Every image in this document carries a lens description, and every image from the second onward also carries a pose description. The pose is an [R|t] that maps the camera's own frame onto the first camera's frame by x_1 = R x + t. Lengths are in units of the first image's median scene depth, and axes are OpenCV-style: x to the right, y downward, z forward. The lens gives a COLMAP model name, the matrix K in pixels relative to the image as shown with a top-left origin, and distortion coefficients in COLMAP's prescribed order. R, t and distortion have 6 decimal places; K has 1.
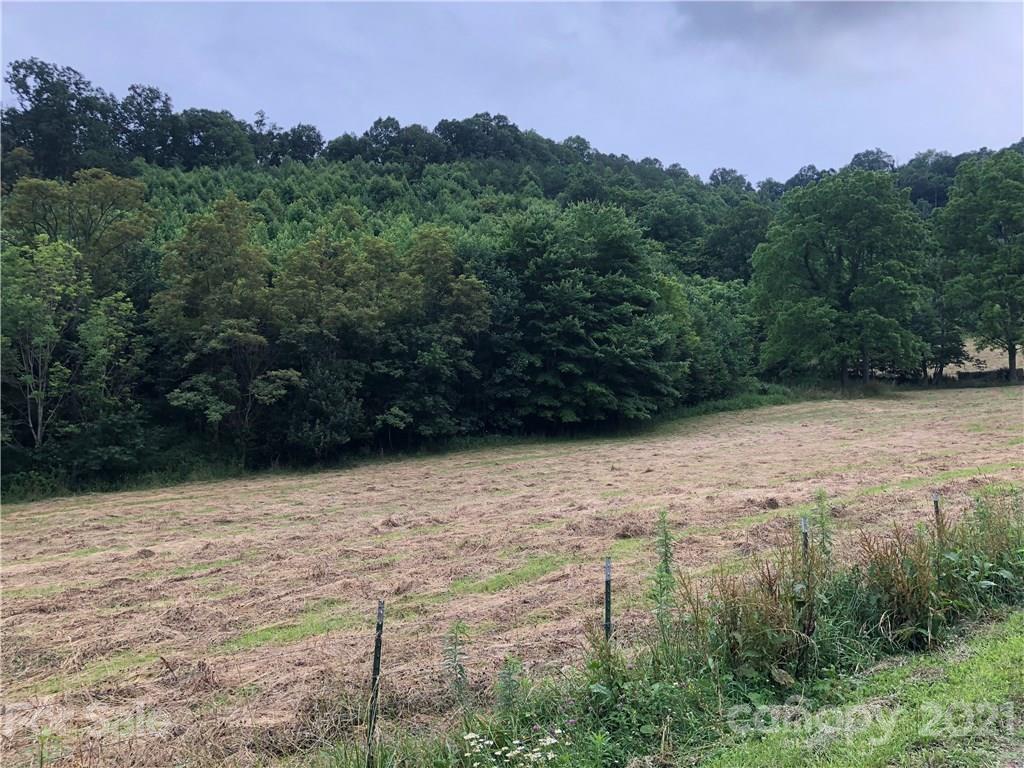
lens RADIAL K [[806.5, 0, 521.8], [0, 806.5, 391.0], [0, 0, 1]] dist [0.040043, -0.045314]
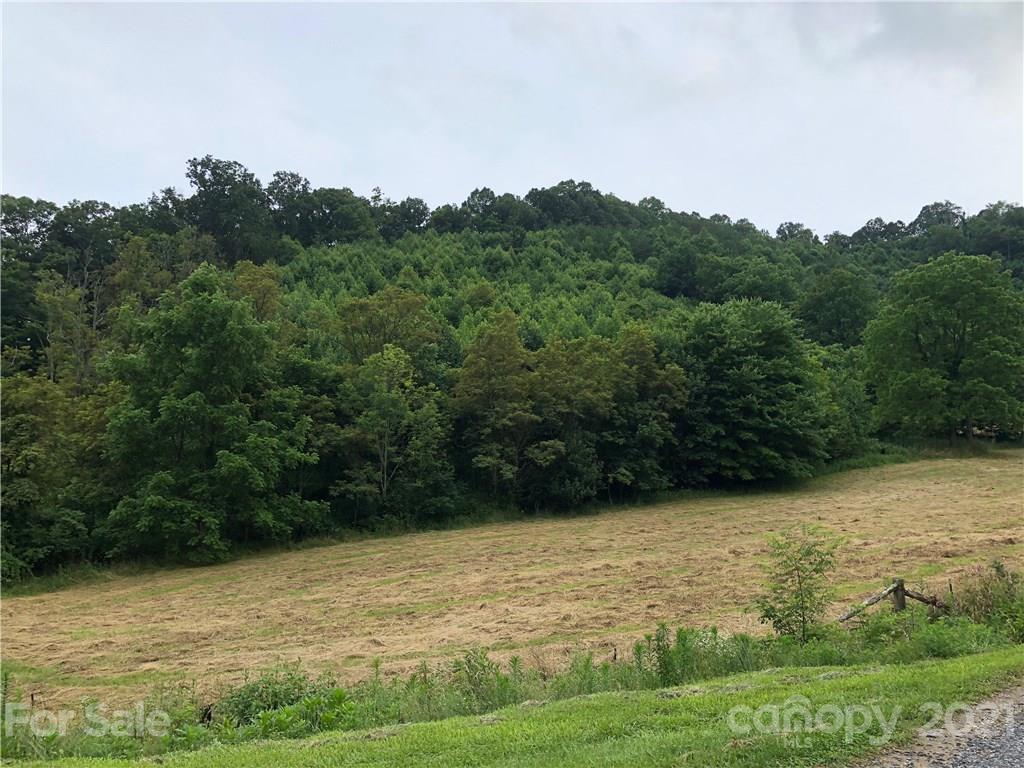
lens RADIAL K [[806.5, 0, 513.9], [0, 806.5, 402.2], [0, 0, 1]] dist [0.040043, -0.045314]
pose [[0.997493, 0.001428, -0.070746, -0.134406], [-0.004457, 0.999079, -0.042682, -0.016413], [0.070620, 0.042891, 0.996581, -0.173505]]
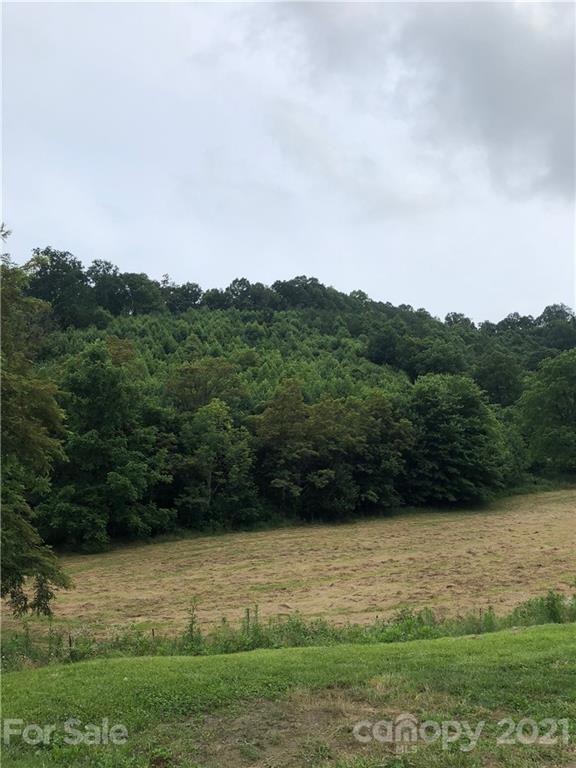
lens RADIAL K [[604.9, 0, 291.7], [0, 604.9, 385.2], [0, 0, 1]] dist [0.040043, -0.045314]
pose [[0.999241, 0.038638, 0.004956, -0.199835], [-0.037735, 0.991674, -0.123124, -0.023278], [-0.009672, 0.122843, 0.992379, -0.232662]]
